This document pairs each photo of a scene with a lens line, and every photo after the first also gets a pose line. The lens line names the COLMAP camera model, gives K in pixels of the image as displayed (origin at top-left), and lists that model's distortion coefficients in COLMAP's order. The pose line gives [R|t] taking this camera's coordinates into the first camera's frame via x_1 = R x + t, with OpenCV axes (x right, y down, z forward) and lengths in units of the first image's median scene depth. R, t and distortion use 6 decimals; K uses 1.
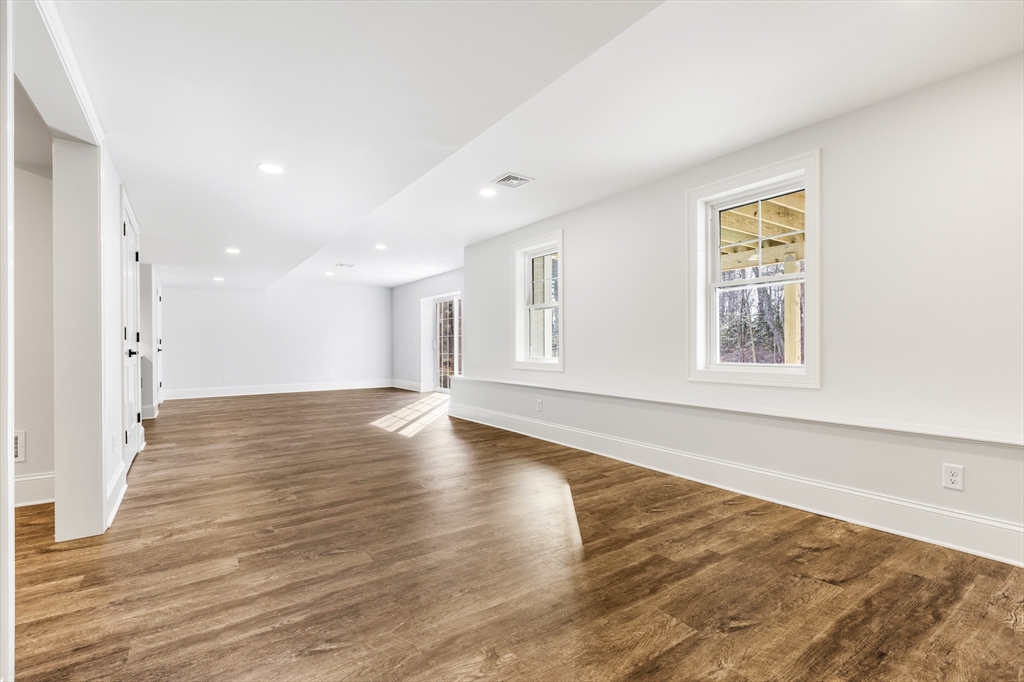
lens RADIAL K [[456.9, 0, 512.8], [0, 456.9, 345.3], [0, 0, 1]] dist [-0.001554, 0.000446]
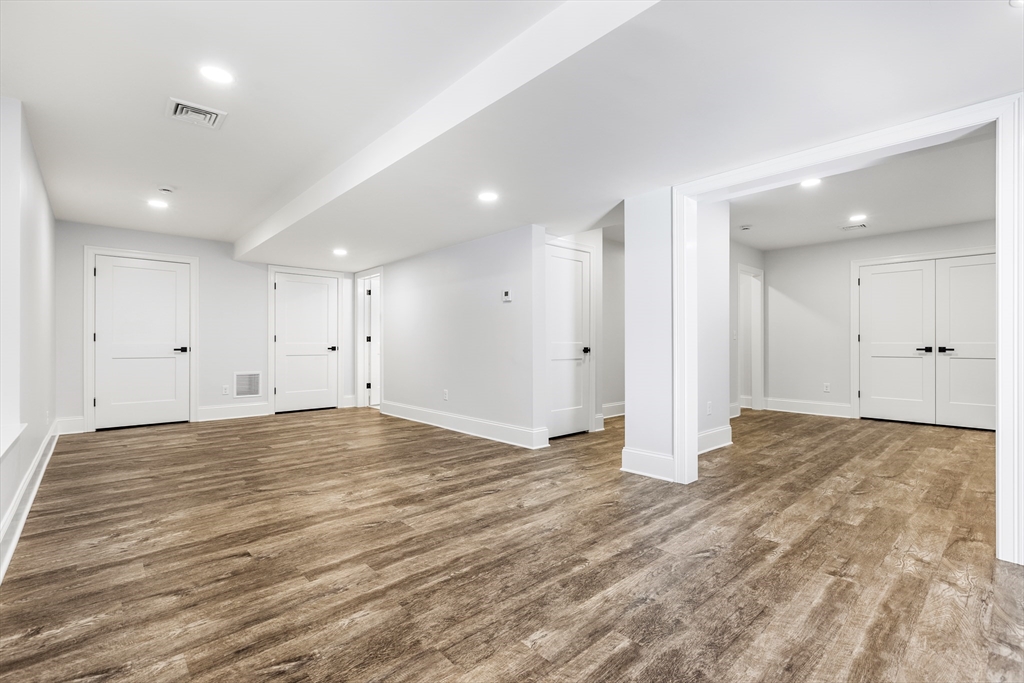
lens RADIAL K [[456.9, 0, 508.5], [0, 456.9, 339.3], [0, 0, 1]] dist [-0.001554, 0.000446]
pose [[-0.993235, 0.004802, -0.116026, 0.163996], [0.005931, 0.999938, -0.009391, -0.007598], [0.115973, -0.010016, -0.993202, 2.118580]]
